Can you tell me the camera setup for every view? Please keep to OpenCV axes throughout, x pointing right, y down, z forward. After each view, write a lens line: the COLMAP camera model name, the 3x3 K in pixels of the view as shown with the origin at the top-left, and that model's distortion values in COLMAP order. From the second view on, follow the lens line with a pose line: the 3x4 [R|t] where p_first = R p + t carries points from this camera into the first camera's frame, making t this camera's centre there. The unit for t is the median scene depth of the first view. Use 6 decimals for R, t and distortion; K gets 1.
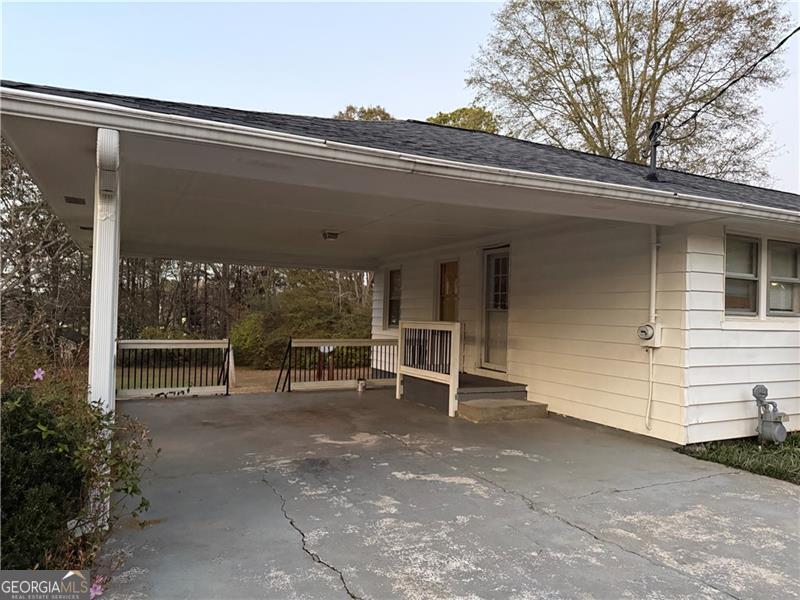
lens RADIAL K [[564.4, 0, 398.4], [0, 564.4, 299.9], [0, 0, 1]] dist [0.073481, -0.081883]
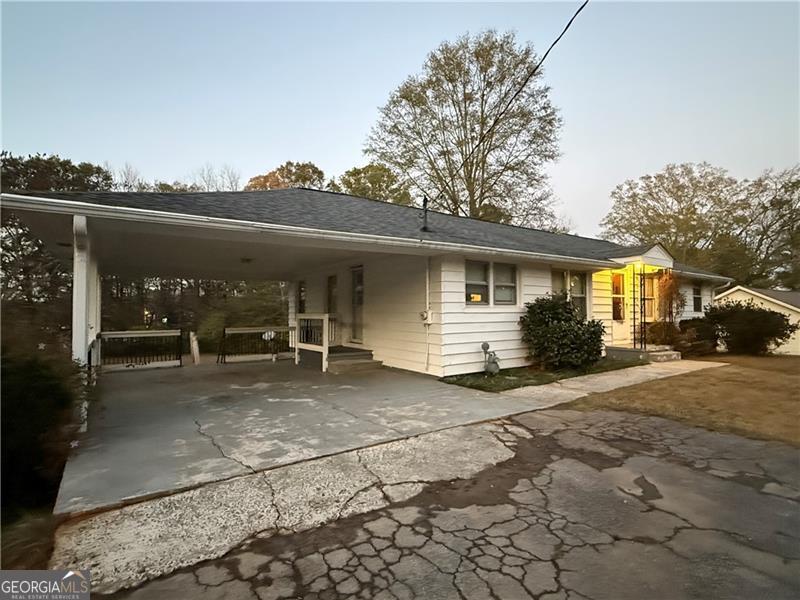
lens RADIAL K [[412.7, 0, 399.7], [0, 412.7, 296.8], [0, 0, 1]] dist [0.004726, 0.001484]
pose [[0.987723, -0.022275, 0.154616, 0.094108], [0.023478, 0.999707, -0.005963, 0.002155], [-0.154438, 0.009520, 0.987957, -0.151835]]
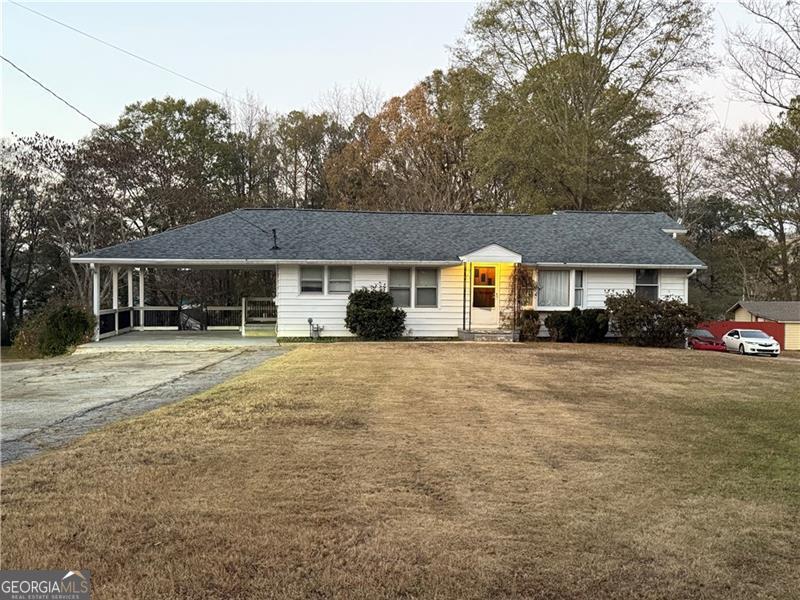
lens RADIAL K [[838.1, 0, 394.7], [0, 838.1, 304.4], [0, 0, 1]] dist [0.078174, 0.000000]
pose [[0.947140, -0.008093, -0.320719, 1.394683], [0.020791, 0.999129, 0.036186, -0.037893], [0.320147, -0.040941, 0.946483, -1.663657]]
